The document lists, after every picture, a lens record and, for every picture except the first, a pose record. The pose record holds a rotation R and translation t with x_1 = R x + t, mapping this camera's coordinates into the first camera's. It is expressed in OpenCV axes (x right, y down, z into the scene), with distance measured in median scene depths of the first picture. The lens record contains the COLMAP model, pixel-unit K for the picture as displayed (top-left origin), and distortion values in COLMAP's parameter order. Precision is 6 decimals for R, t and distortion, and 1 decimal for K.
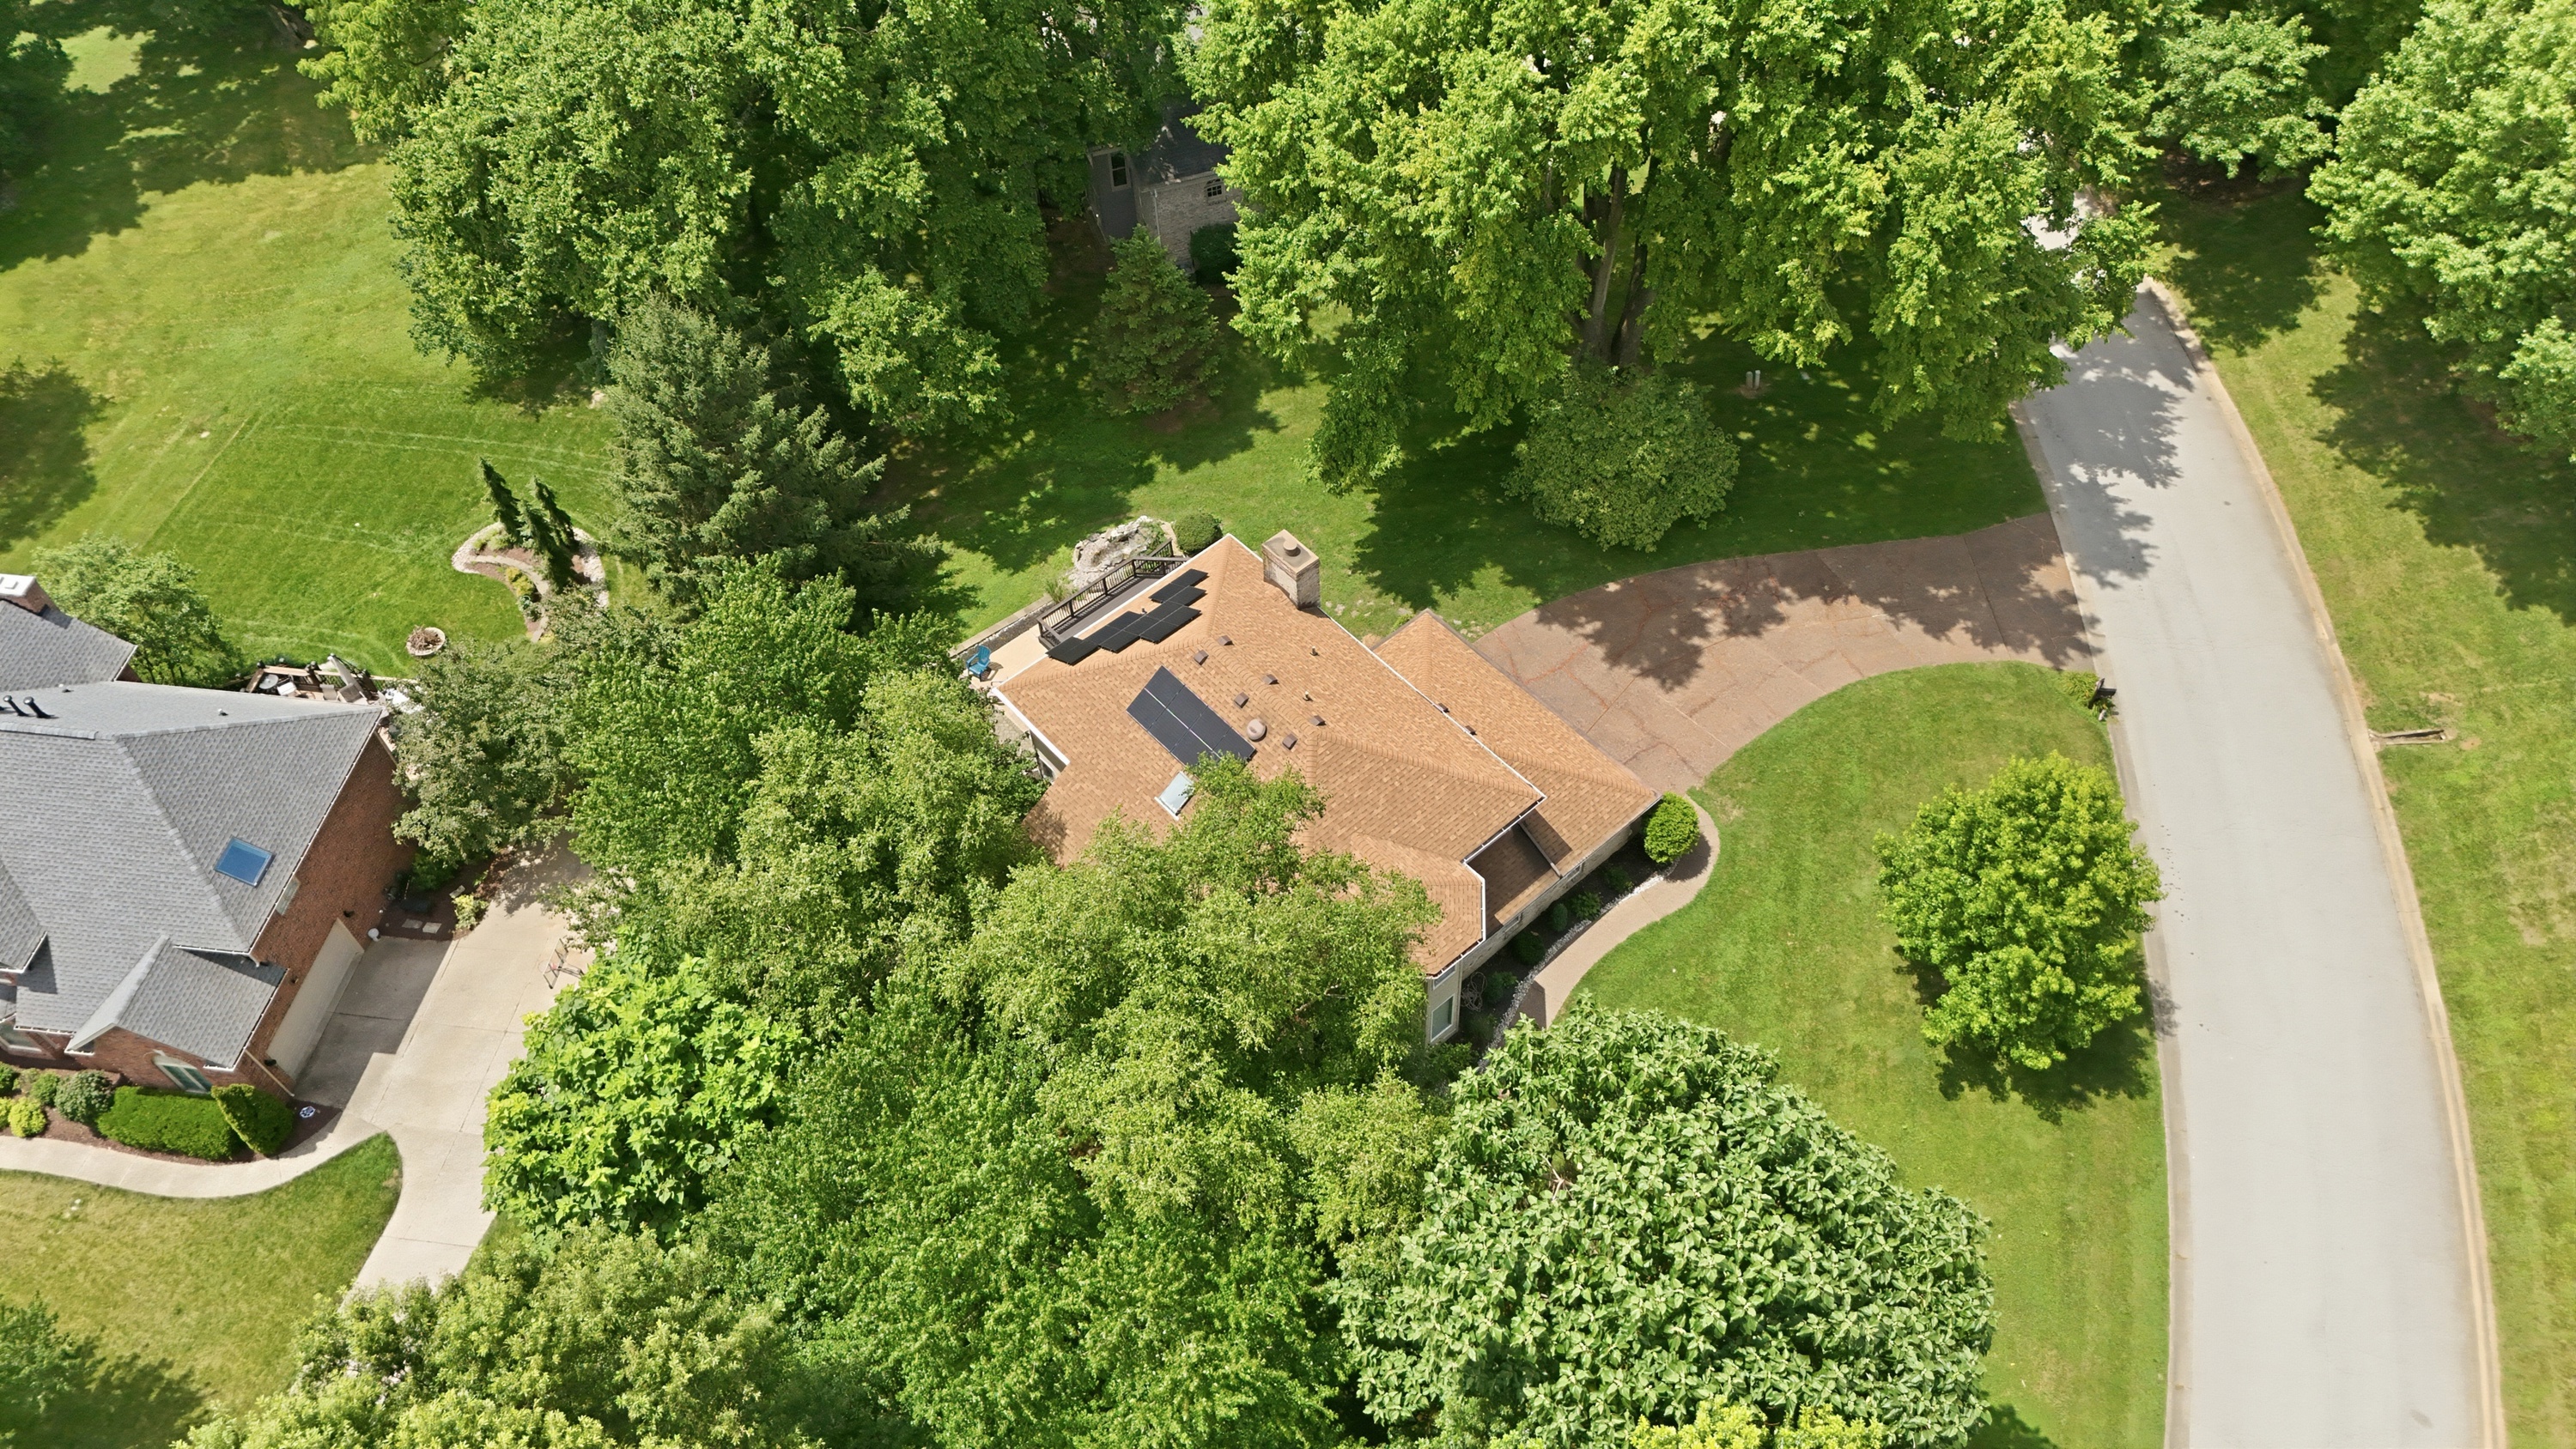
lens RADIAL K [[1888.5, 0, 1292.0], [0, 1888.5, 719.5], [0, 0, 1]] dist [0.051878, -0.059176]
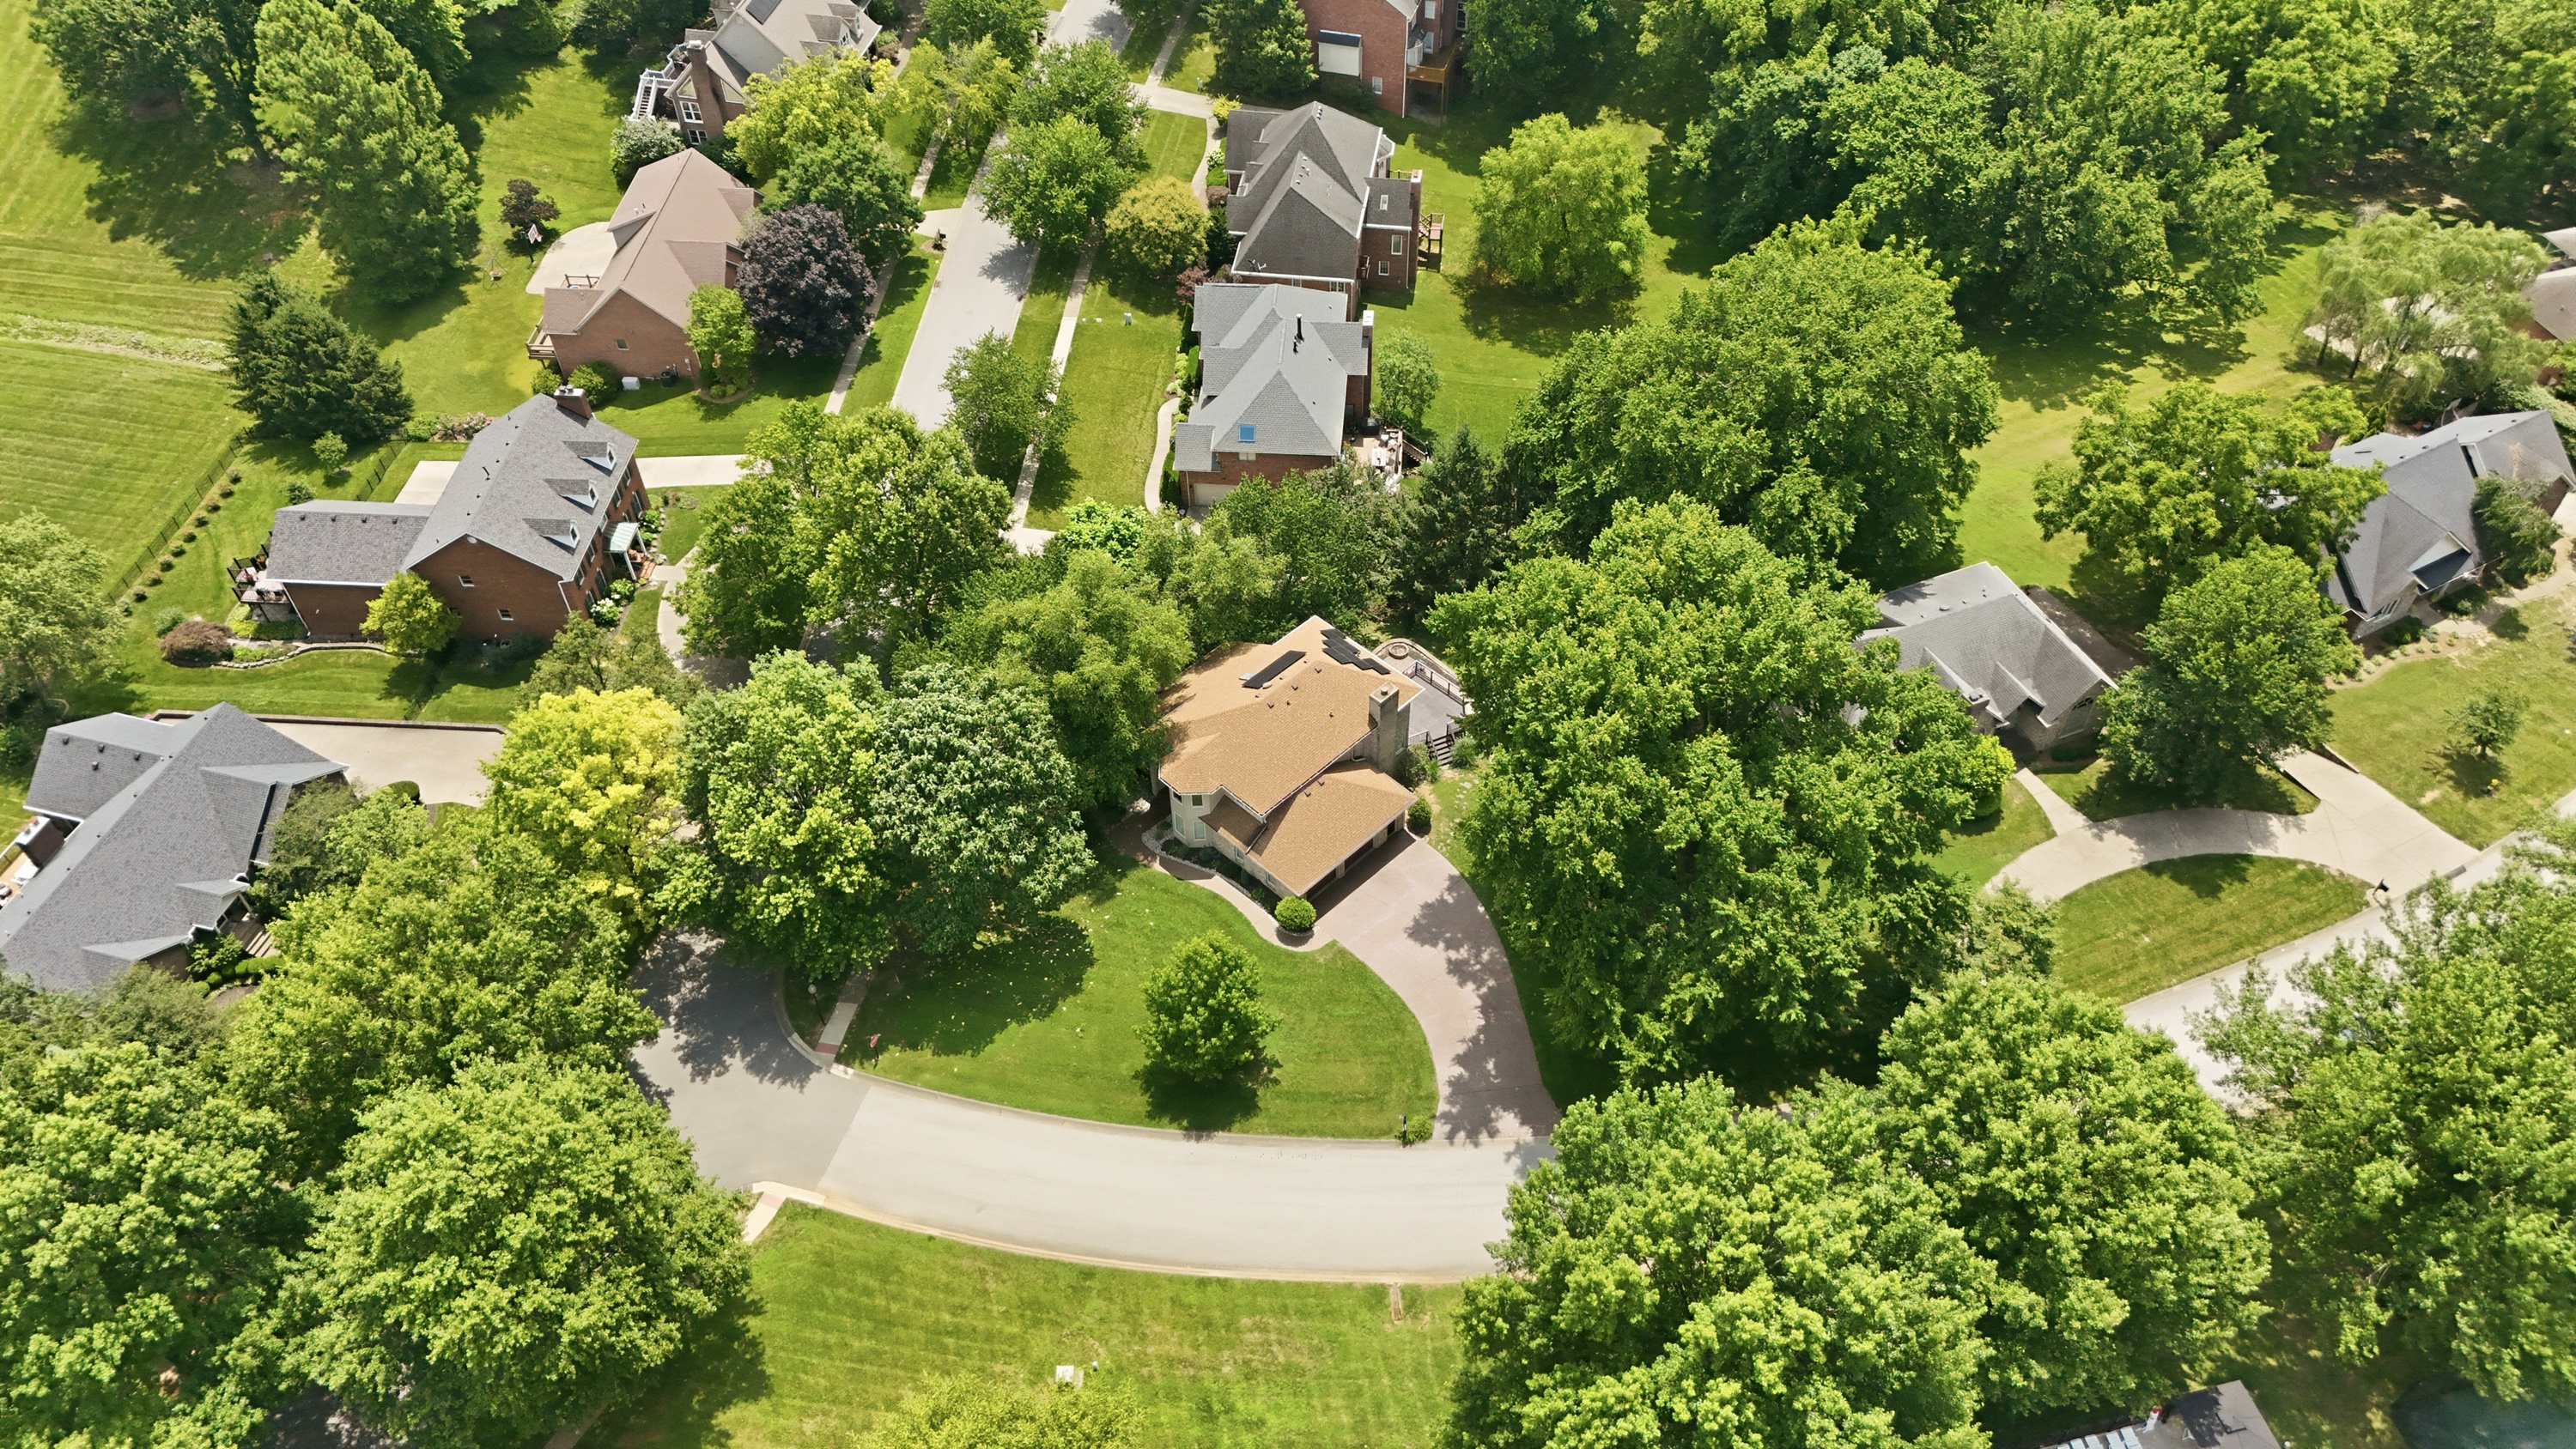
lens RADIAL K [[1888.5, 0, 1292.0], [0, 1888.5, 719.5], [0, 0, 1]] dist [0.051878, -0.059176]
pose [[0.068387, 0.755820, -0.651199, 1.209836], [-0.785107, 0.443516, 0.432321, -0.795331], [0.615574, 0.481696, 0.623729, -0.252967]]
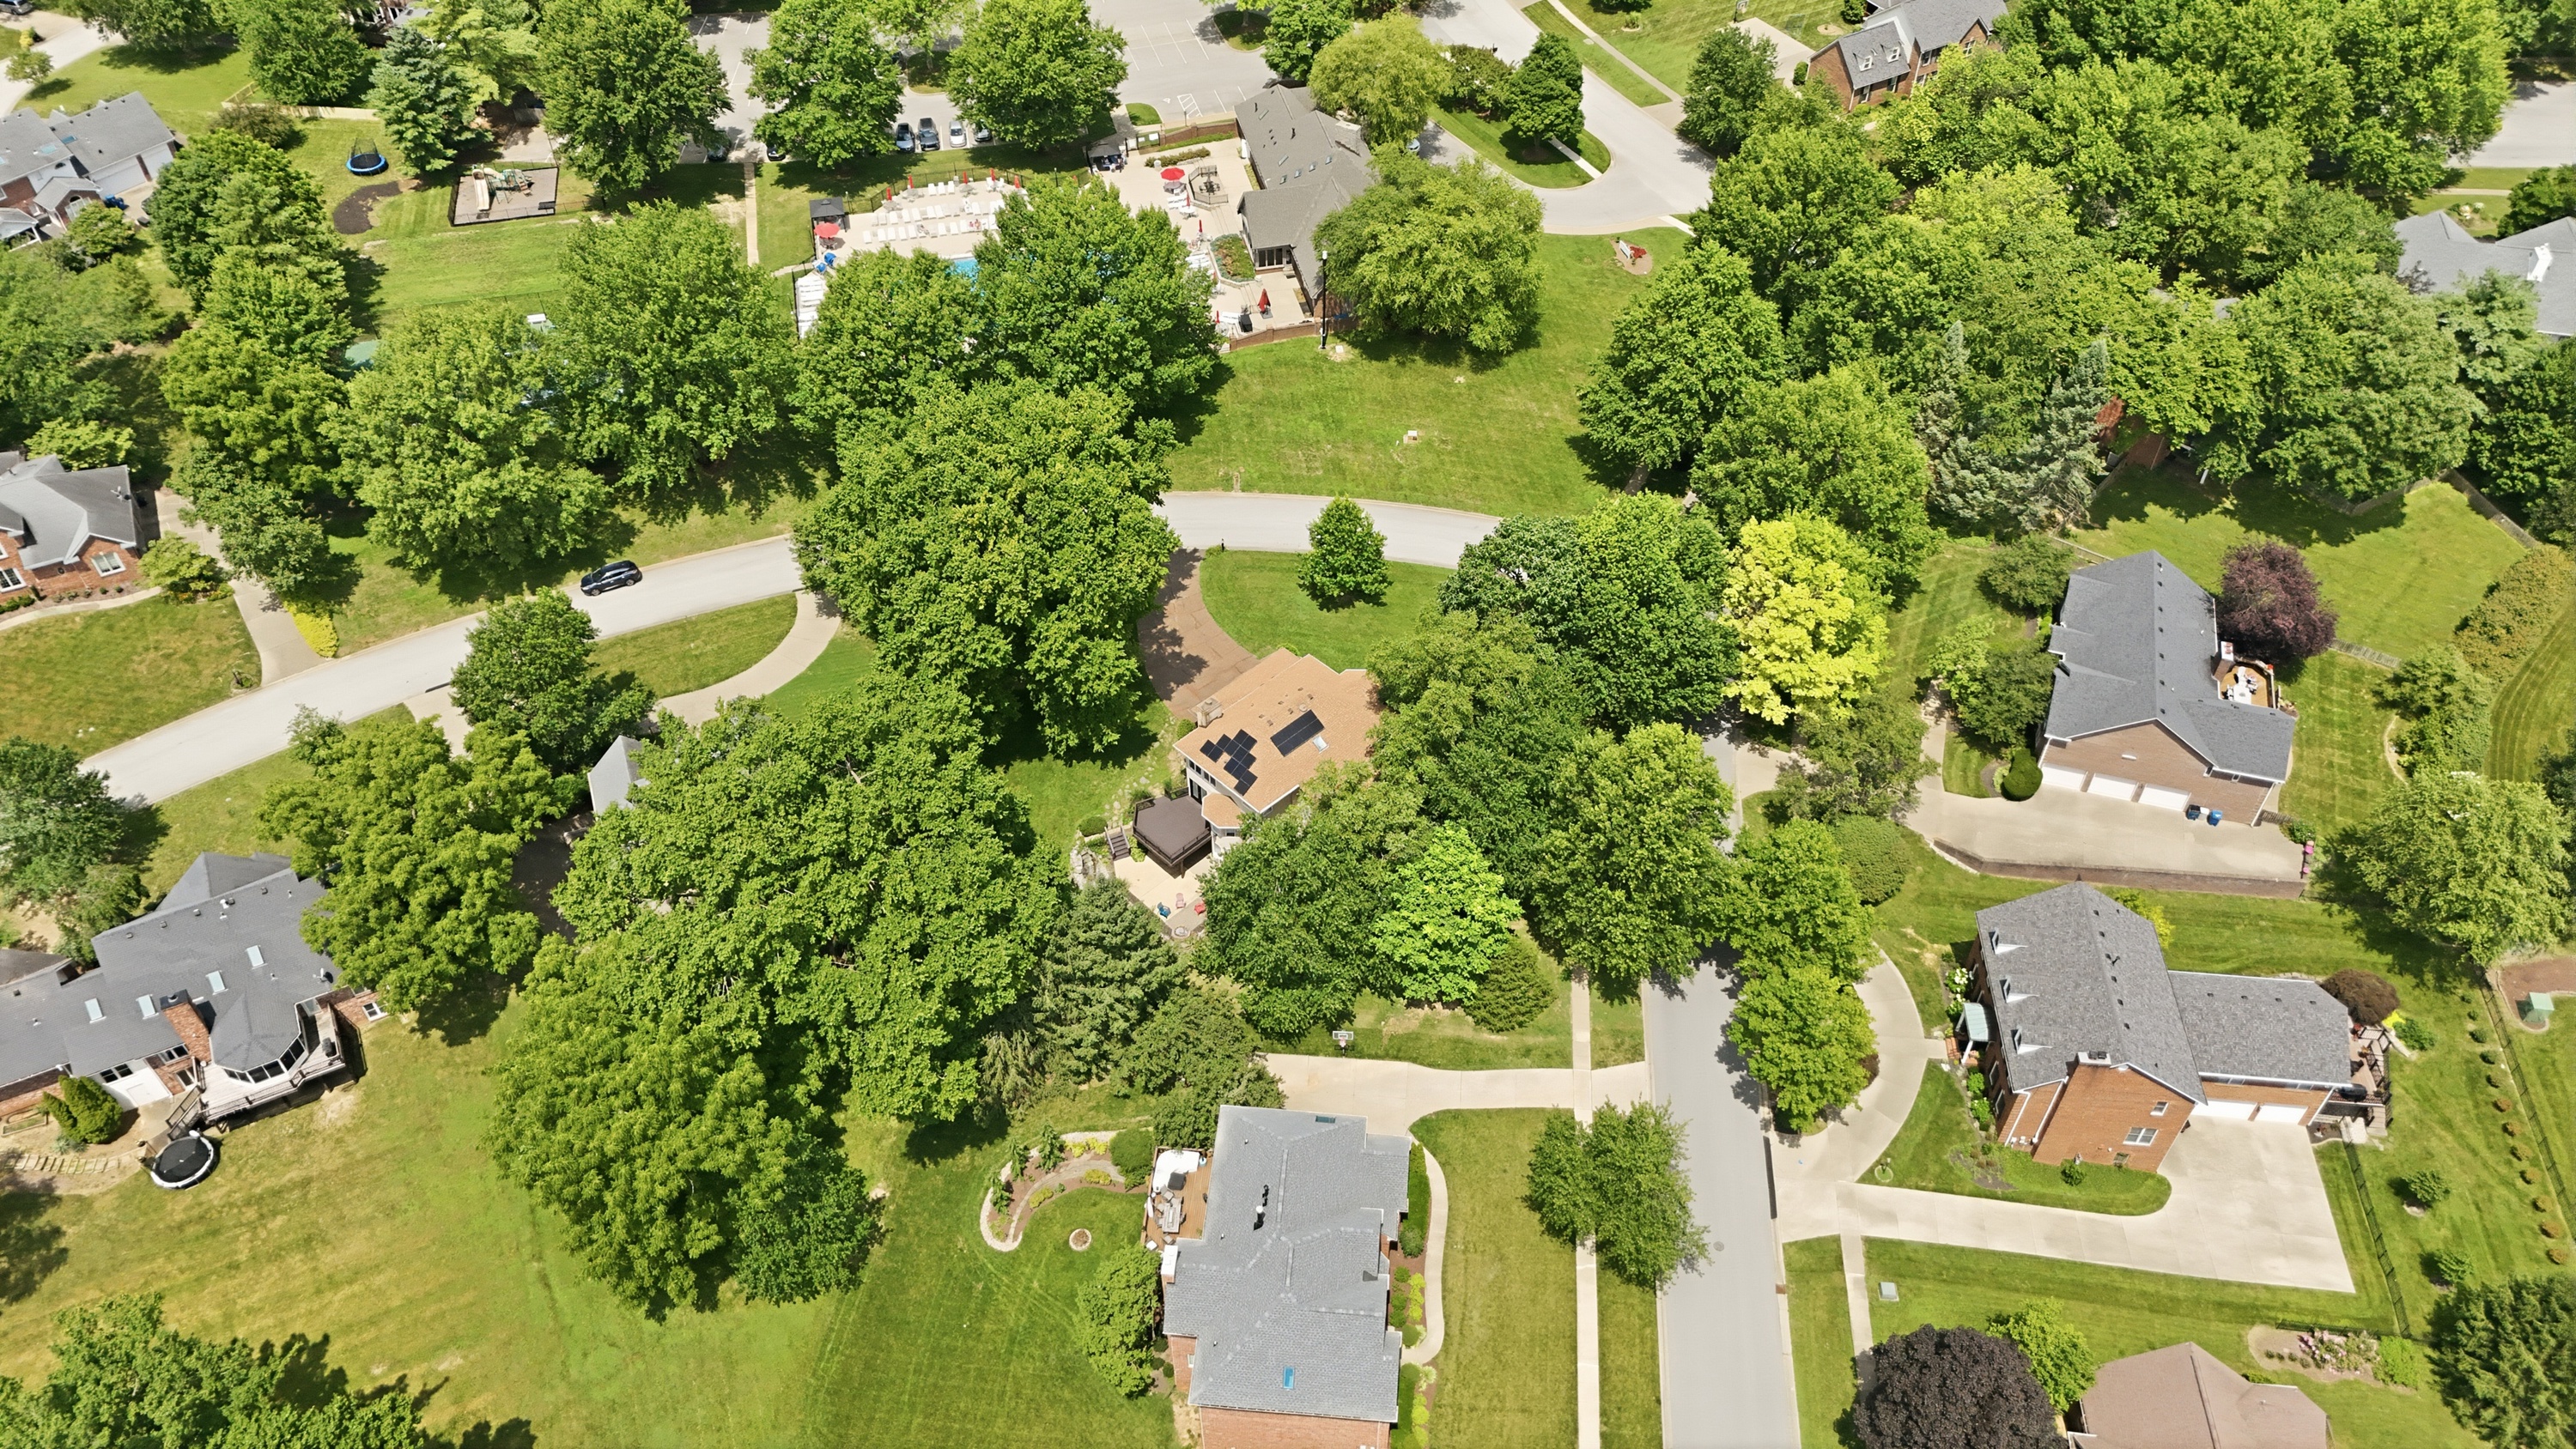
lens RADIAL K [[1888.5, 0, 1292.0], [0, 1888.5, 719.5], [0, 0, 1]] dist [0.051878, -0.059176]
pose [[-0.047247, -0.684653, 0.727337, -1.673324], [0.800635, 0.409444, 0.437424, -0.991827], [-0.597287, 0.602998, 0.528812, -0.319733]]
